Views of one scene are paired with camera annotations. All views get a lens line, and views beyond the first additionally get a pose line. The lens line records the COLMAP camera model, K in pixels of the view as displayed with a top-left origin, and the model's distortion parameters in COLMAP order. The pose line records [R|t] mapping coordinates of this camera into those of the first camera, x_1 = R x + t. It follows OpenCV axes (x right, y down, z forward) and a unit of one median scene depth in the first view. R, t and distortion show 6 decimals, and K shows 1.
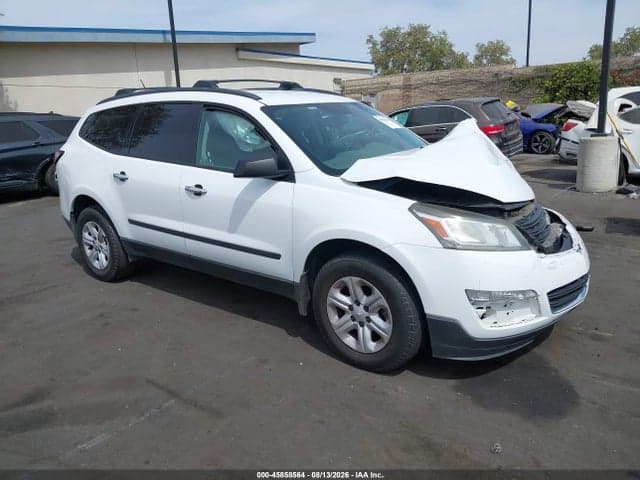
lens RADIAL K [[517.8, 0, 319.1], [0, 517.8, 232.8], [0, 0, 1]] dist [0.009895, -0.006446]
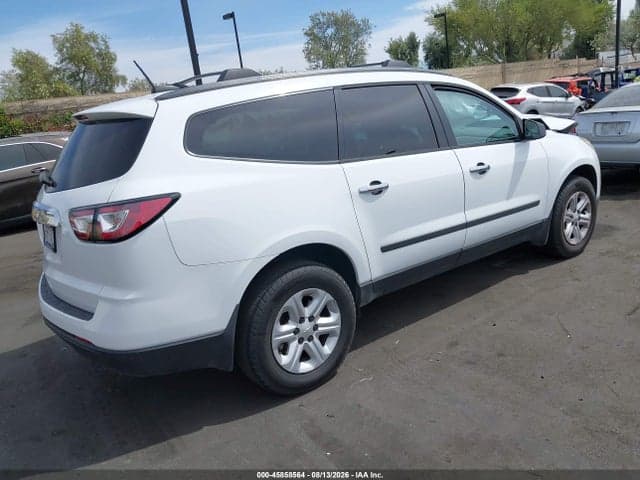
lens RADIAL K [[517.8, 0, 319.1], [0, 517.8, 232.8], [0, 0, 1]] dist [0.009895, -0.006446]
pose [[0.238627, -0.218662, 0.946173, -1.044852], [0.324758, 0.936192, 0.134450, -0.166825], [-0.915199, 0.275194, 0.294413, 0.869820]]
